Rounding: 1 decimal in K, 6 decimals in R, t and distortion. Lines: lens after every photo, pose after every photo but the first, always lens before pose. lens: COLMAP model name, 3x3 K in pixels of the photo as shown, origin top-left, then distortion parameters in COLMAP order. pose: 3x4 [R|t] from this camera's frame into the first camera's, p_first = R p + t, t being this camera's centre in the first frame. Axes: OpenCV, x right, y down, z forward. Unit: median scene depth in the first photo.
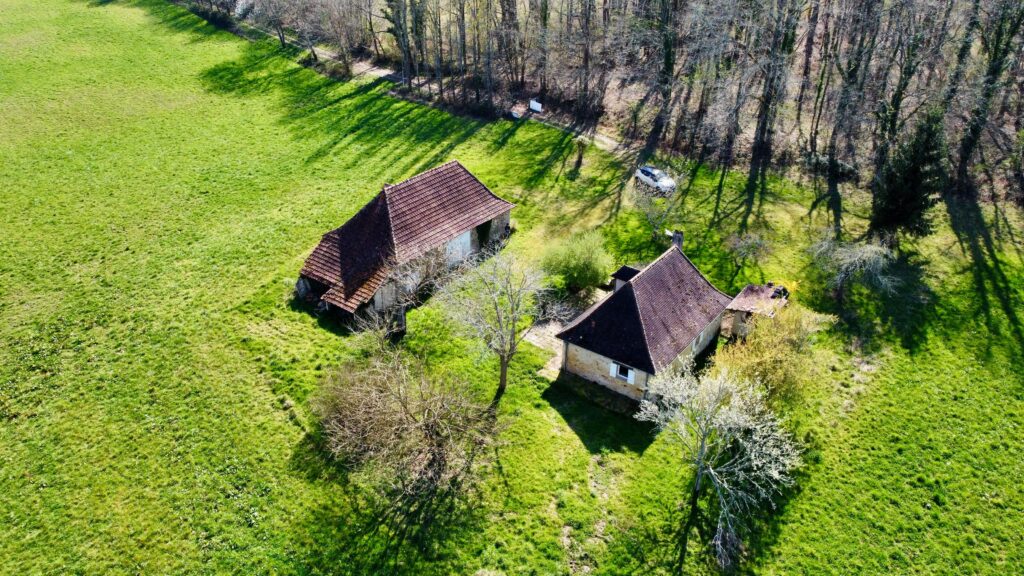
lens RADIAL K [[717.3, 0, 512.0], [0, 717.3, 288.0], [0, 0, 1]] dist [-0.006417, -0.000333]
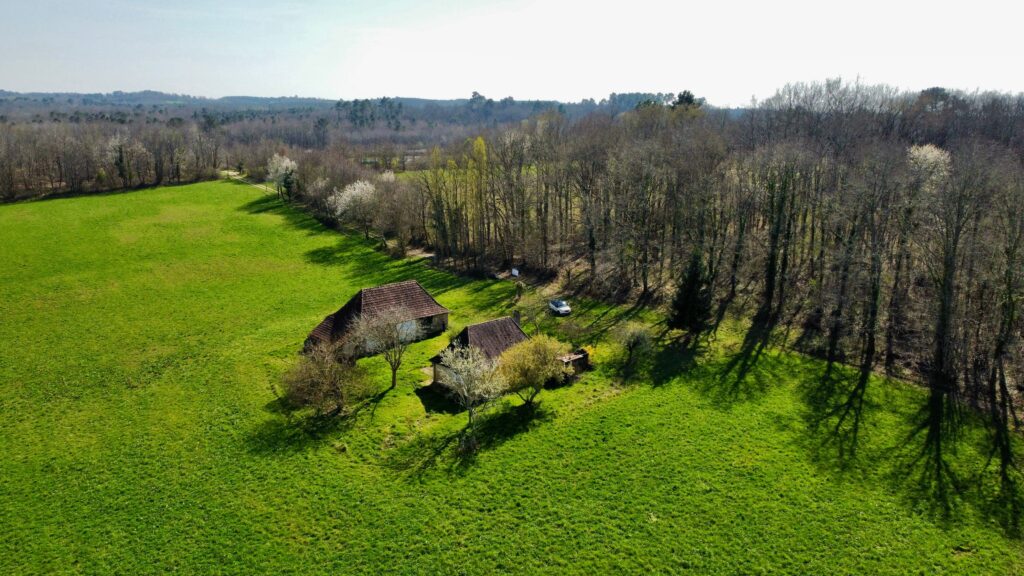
lens RADIAL K [[667.6, 0, 512.0], [0, 667.6, 288.0], [0, 0, 1]] dist [-0.000145, -0.000353]
pose [[0.988623, 0.027424, -0.147895, 0.258084], [-0.069444, 0.955394, -0.287055, 0.182783], [0.133426, 0.294060, 0.946428, -0.288112]]
